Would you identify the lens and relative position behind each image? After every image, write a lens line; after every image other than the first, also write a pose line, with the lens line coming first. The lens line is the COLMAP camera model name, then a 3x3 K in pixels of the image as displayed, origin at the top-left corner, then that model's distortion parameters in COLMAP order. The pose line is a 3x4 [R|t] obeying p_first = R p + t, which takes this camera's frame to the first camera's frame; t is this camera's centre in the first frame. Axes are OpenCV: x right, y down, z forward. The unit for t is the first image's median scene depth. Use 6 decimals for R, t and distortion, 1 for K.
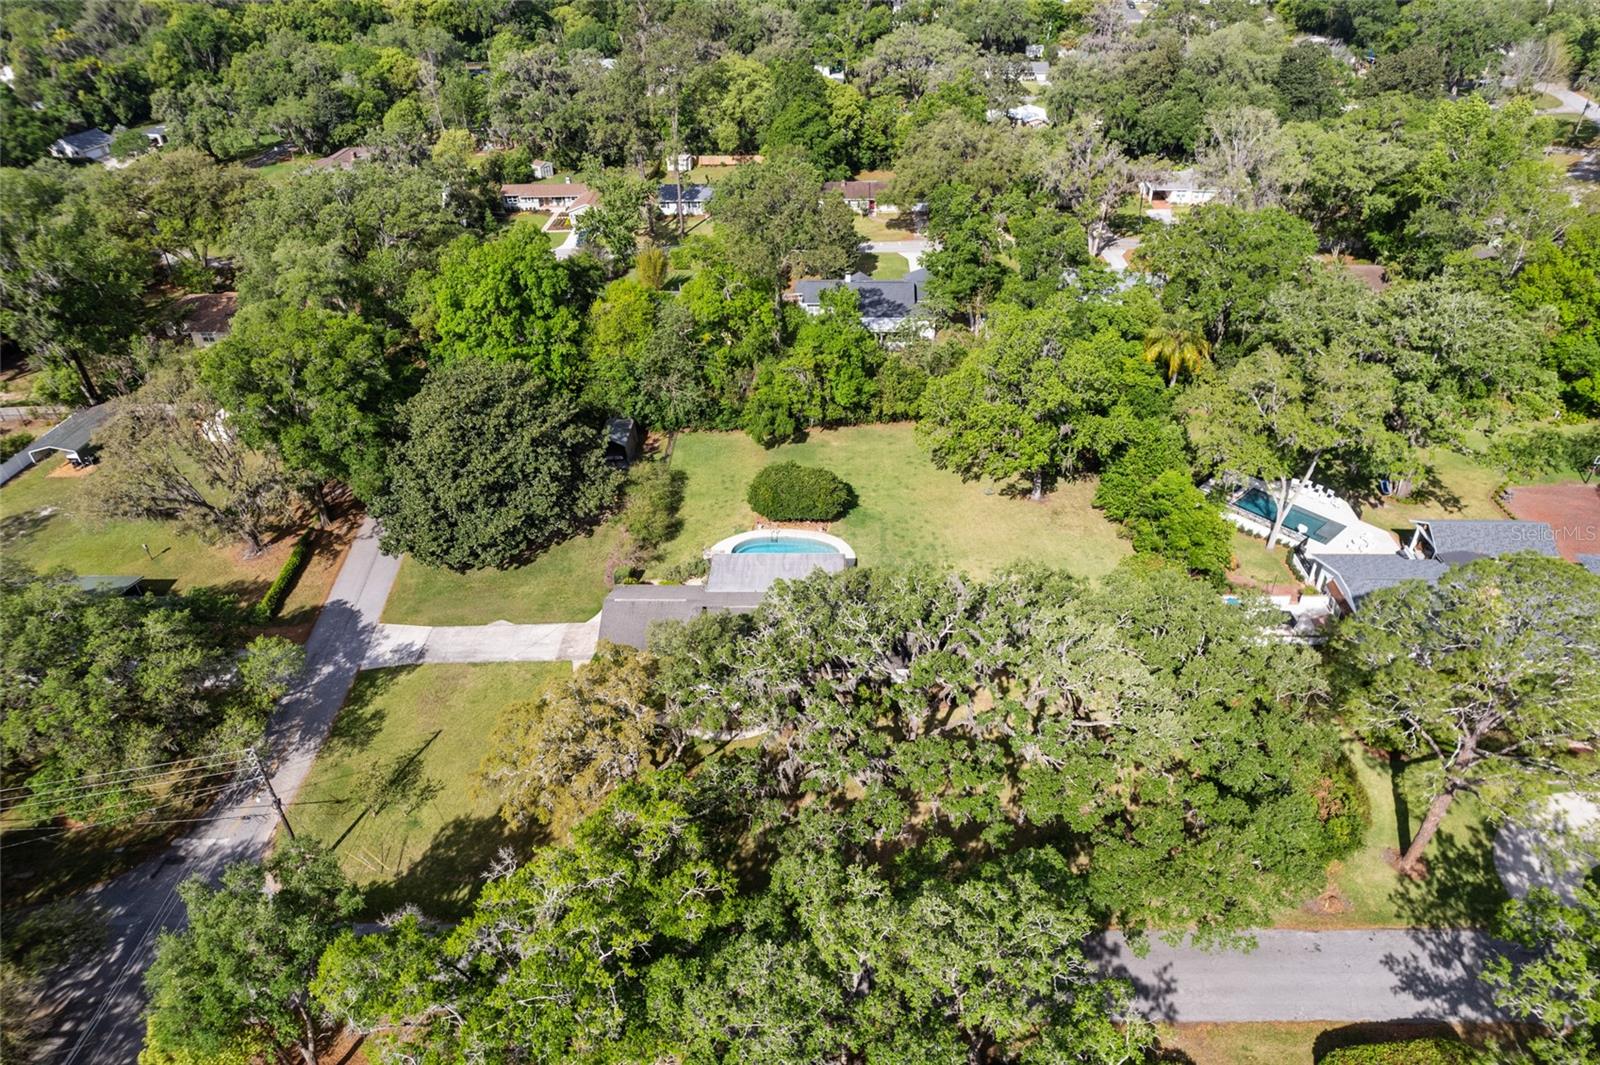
lens RADIAL K [[1023.9, 0, 806.2], [0, 1023.9, 545.6], [0, 0, 1]] dist [-0.075435, 0.067100]
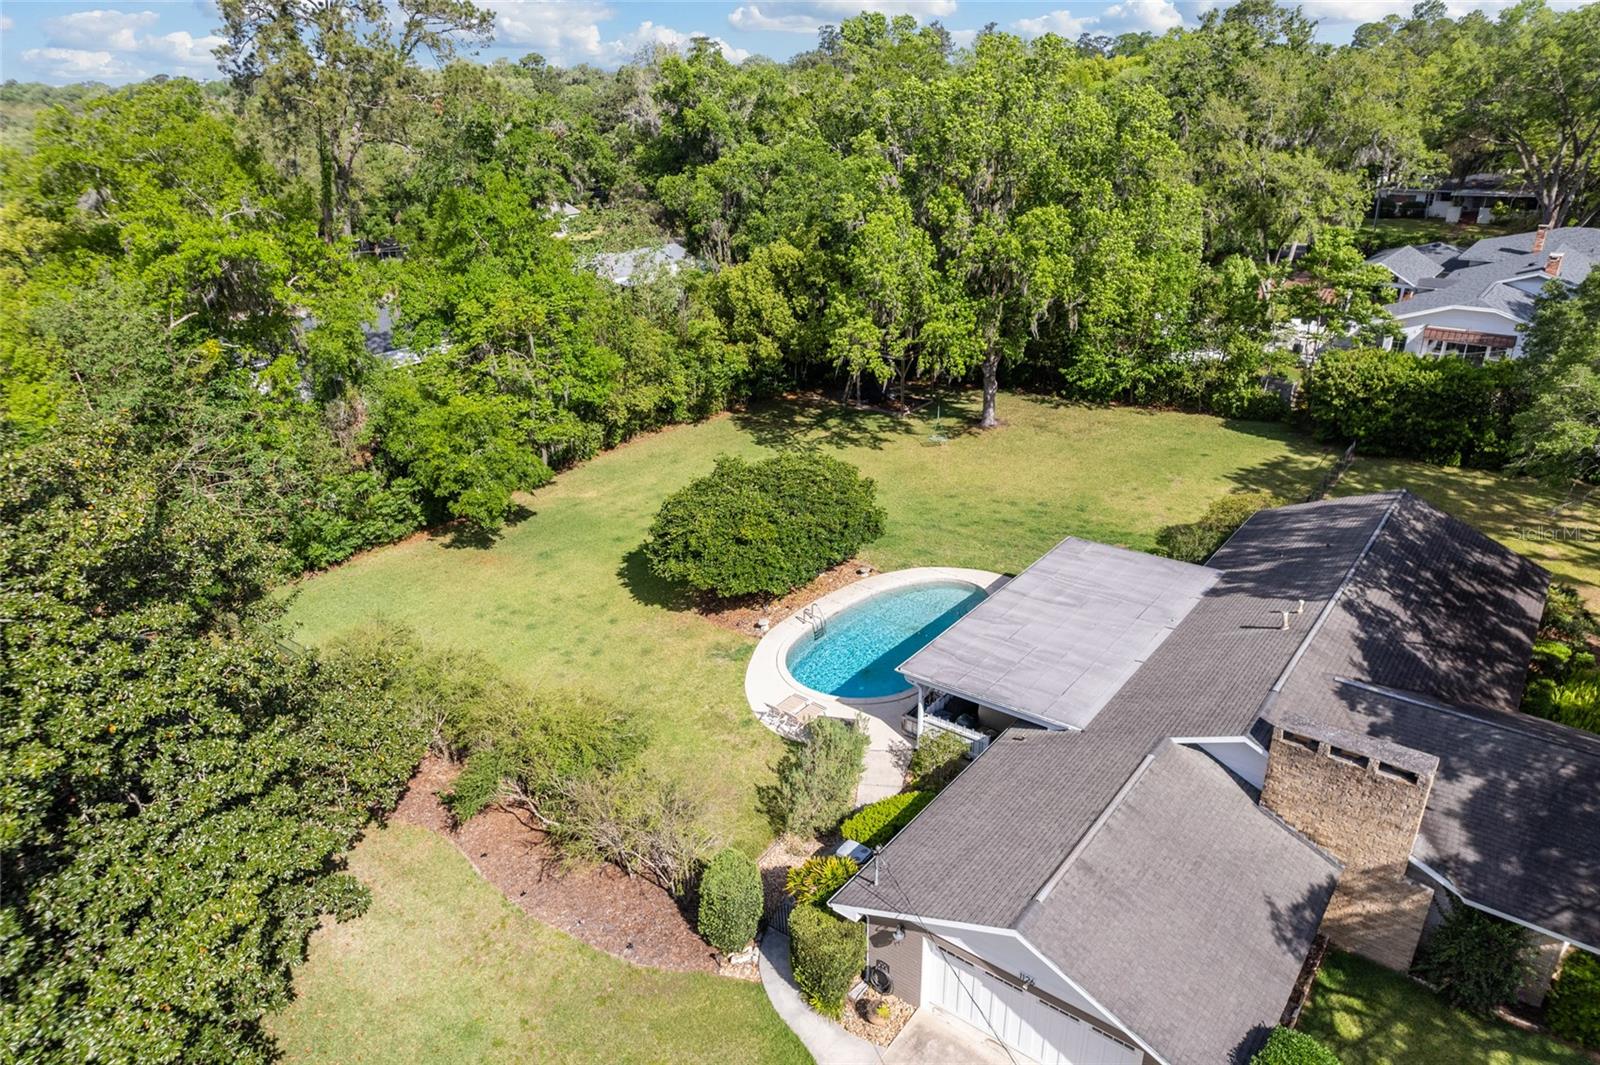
lens RADIAL K [[1023.9, 0, 806.2], [0, 1023.9, 545.6], [0, 0, 1]] dist [-0.075435, 0.067100]
pose [[0.592264, -0.318441, 0.740148, -0.272052], [0.467450, 0.883997, 0.006279, -0.035291], [-0.656288, 0.342263, 0.672415, 0.624629]]
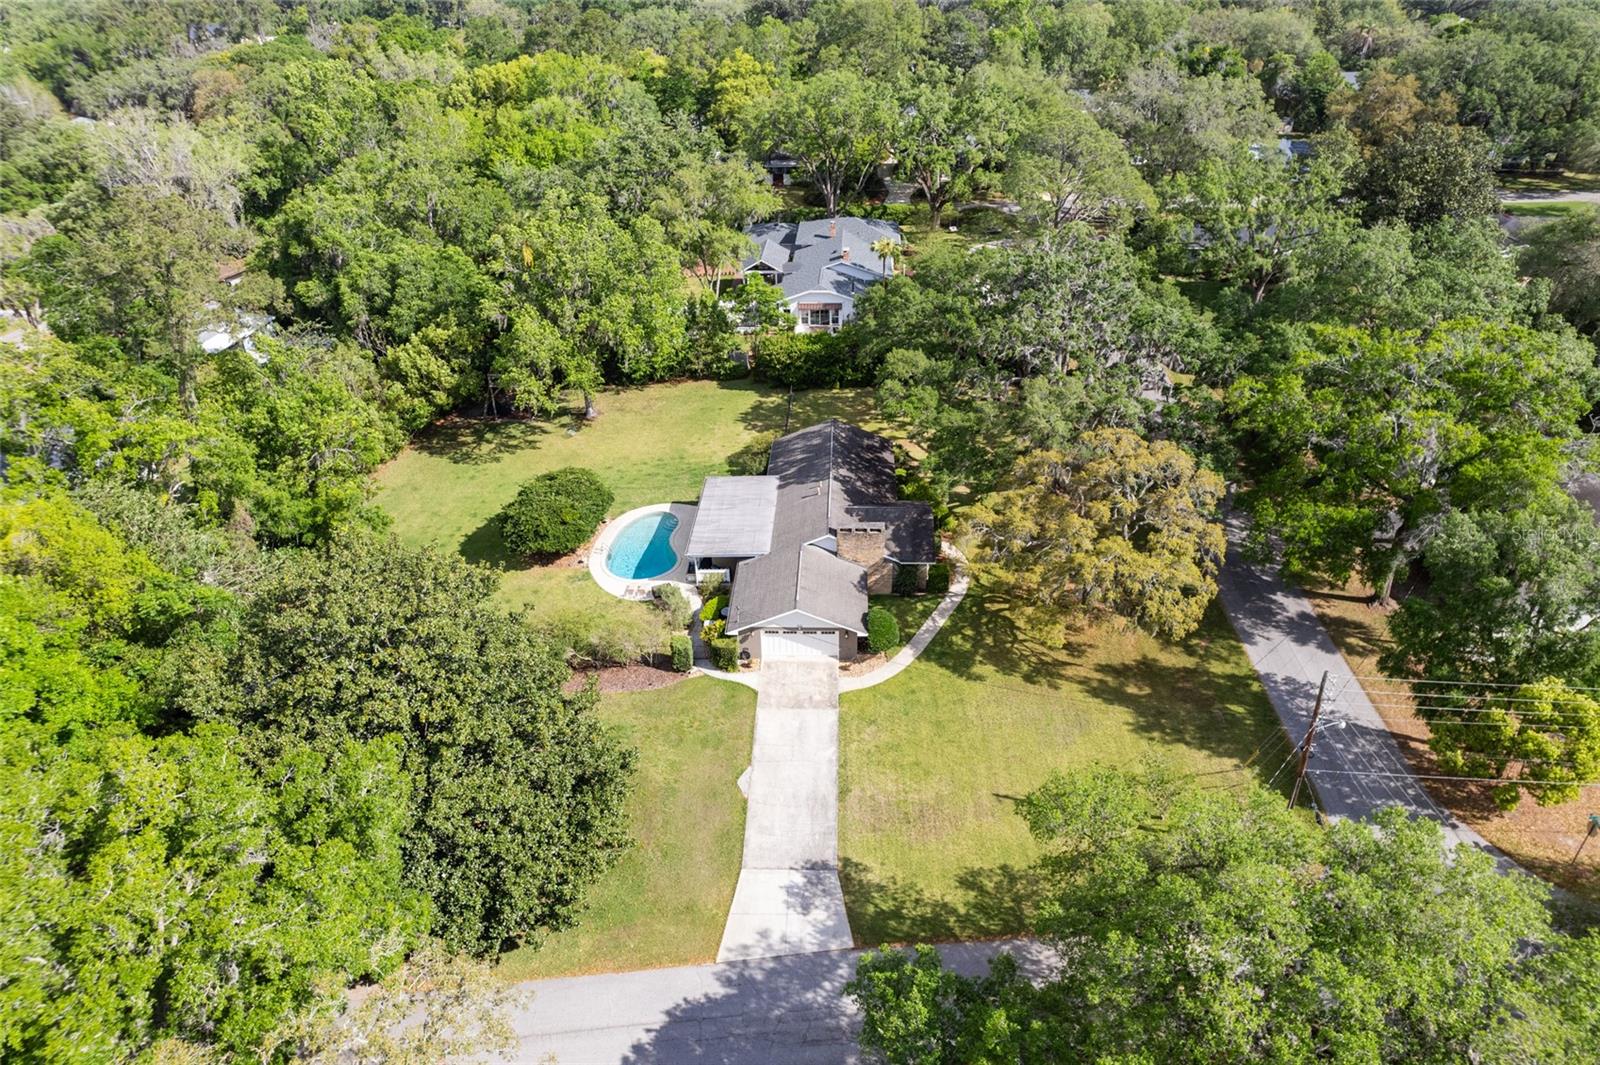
lens RADIAL K [[1023.9, 0, 806.2], [0, 1023.9, 545.6], [0, 0, 1]] dist [-0.075435, 0.067100]
pose [[0.001116, -0.486816, 0.873504, -0.610577], [0.583800, 0.709513, 0.394676, -0.199607], [-0.811897, 0.509511, 0.284995, 0.559161]]
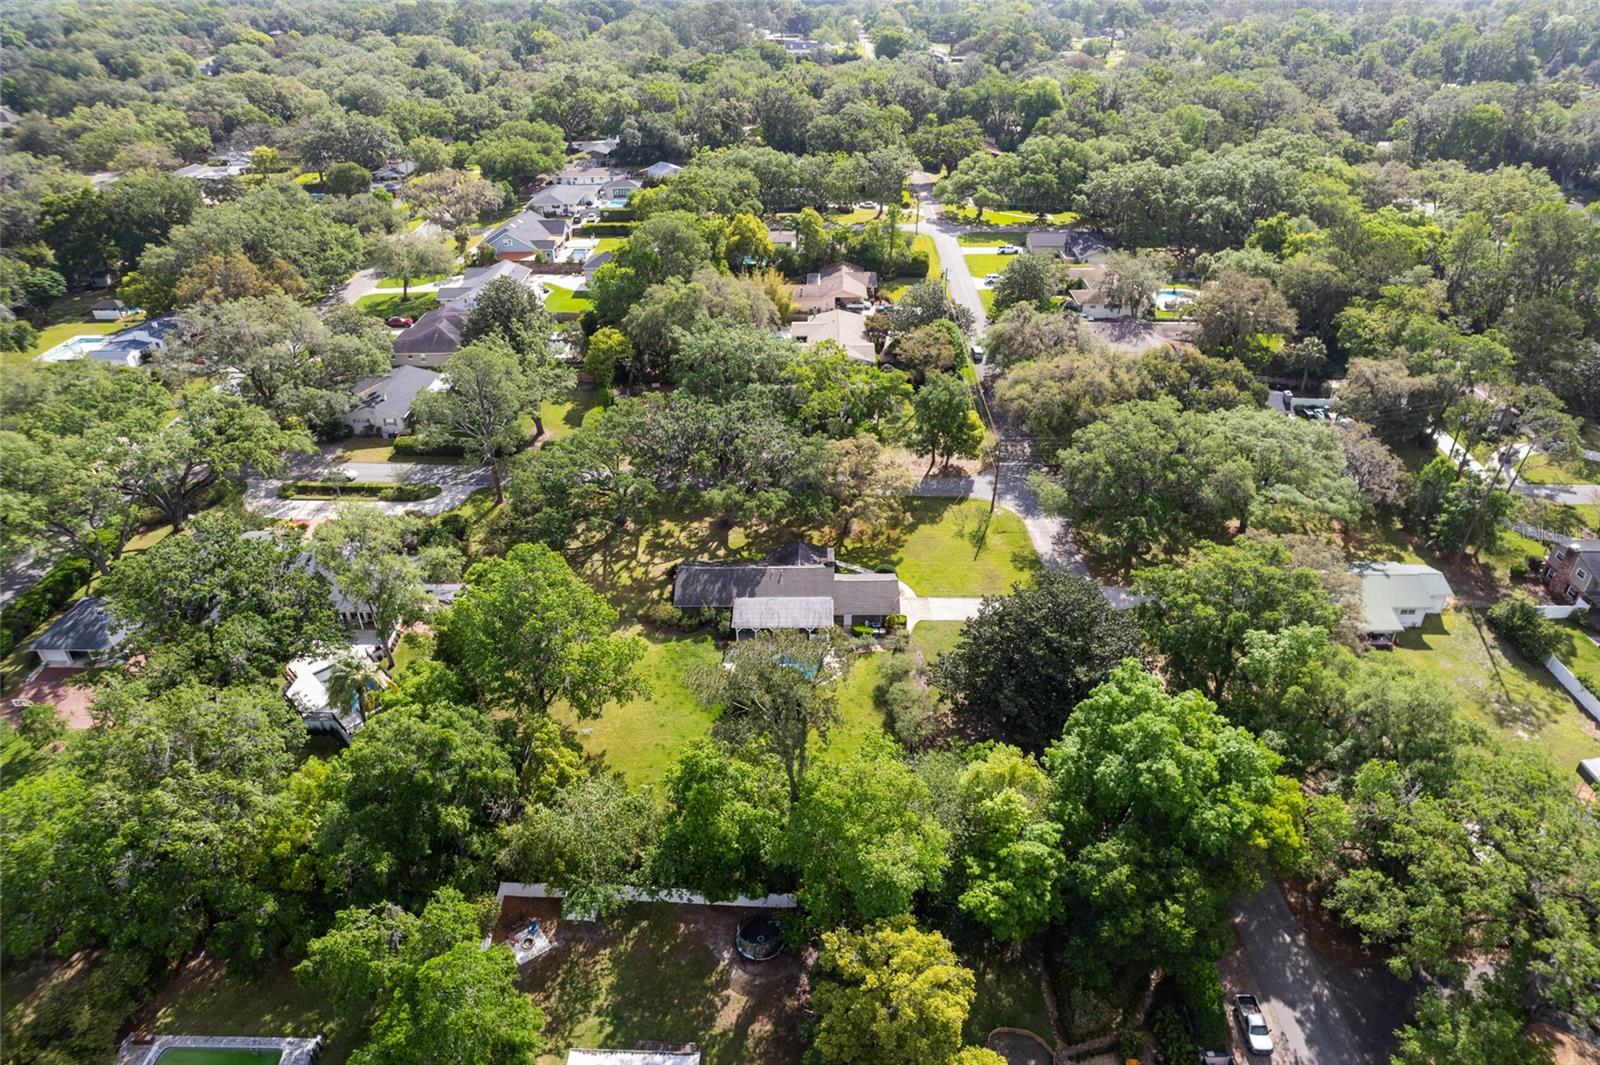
lens RADIAL K [[1024.2, 0, 801.9], [0, 1024.2, 570.0], [0, 0, 1]] dist [-0.075614, 0.059687]
pose [[-0.998744, 0.050006, -0.003170, -0.041645], [0.015927, 0.376820, 0.926150, -0.978656], [0.047508, 0.924936, -0.377143, 1.134143]]
